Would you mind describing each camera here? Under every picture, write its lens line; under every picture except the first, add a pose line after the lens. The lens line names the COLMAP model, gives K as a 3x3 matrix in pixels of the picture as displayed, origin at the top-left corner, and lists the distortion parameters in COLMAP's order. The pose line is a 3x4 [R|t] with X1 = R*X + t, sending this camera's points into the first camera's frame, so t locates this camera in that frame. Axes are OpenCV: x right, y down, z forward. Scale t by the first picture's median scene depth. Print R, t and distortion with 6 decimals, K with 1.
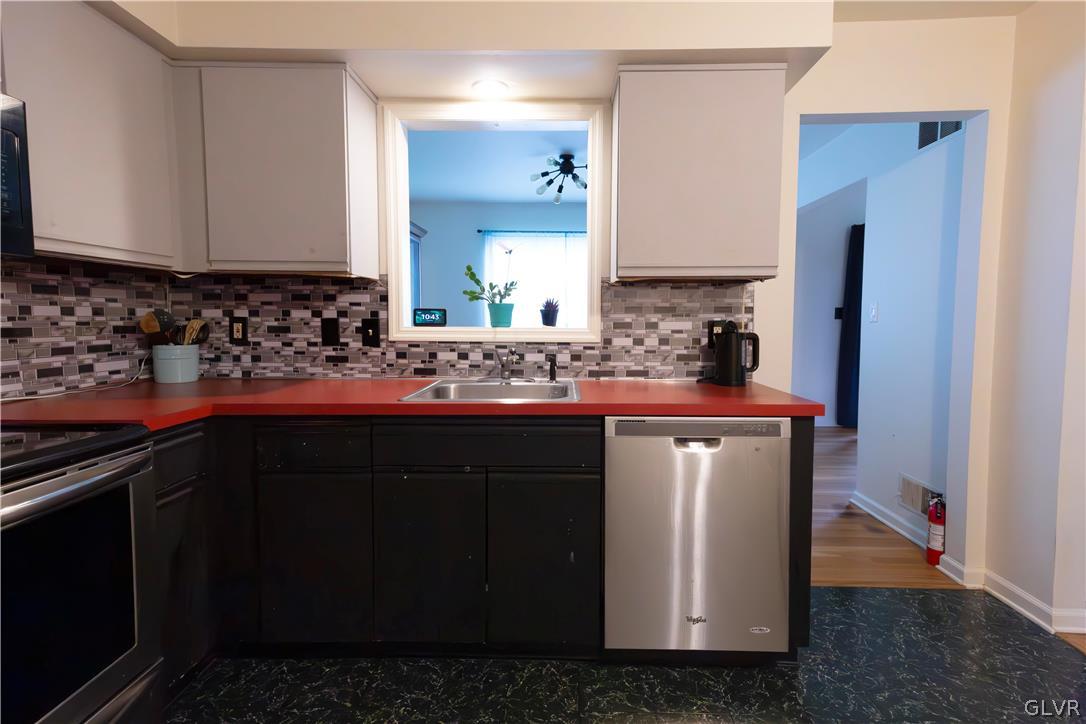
lens RADIAL K [[501.3, 0, 546.3], [0, 501.3, 352.0], [0, 0, 1]] dist [0.033153, -0.000333]
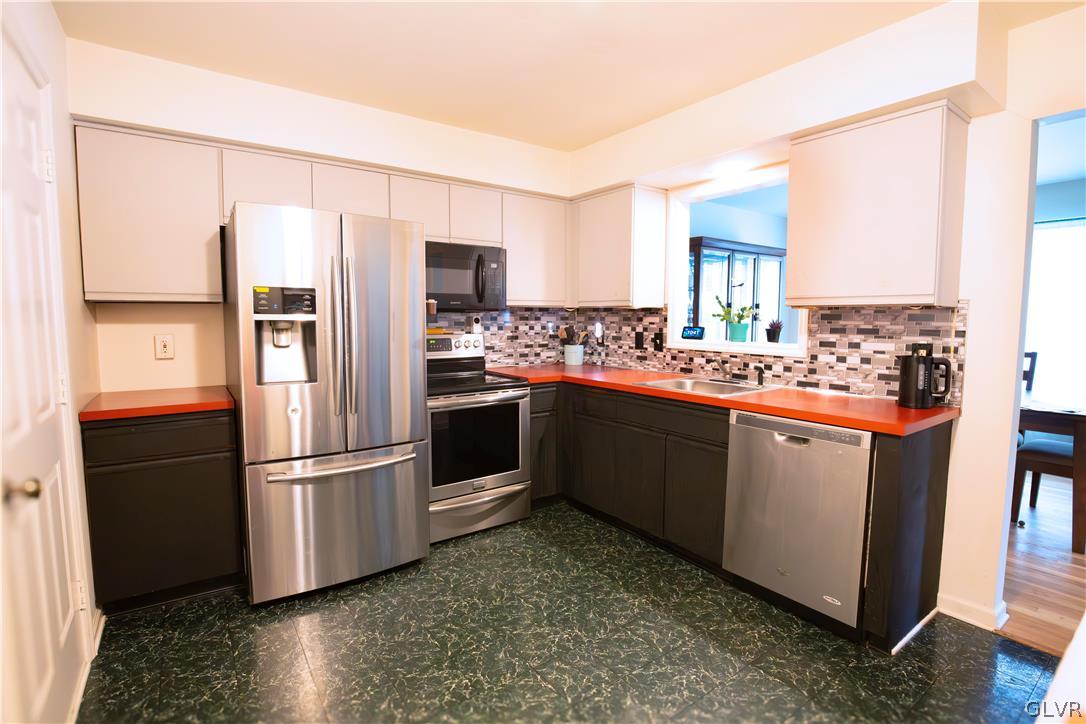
lens RADIAL K [[501.3, 0, 540.9], [0, 501.3, 362.0], [0, 0, 1]] dist [0.033153, -0.000333]
pose [[0.606469, 0.070306, -0.791993, 0.678014], [-0.052018, 0.997457, 0.048712, -0.035115], [0.793404, 0.011655, 0.608584, -0.224828]]
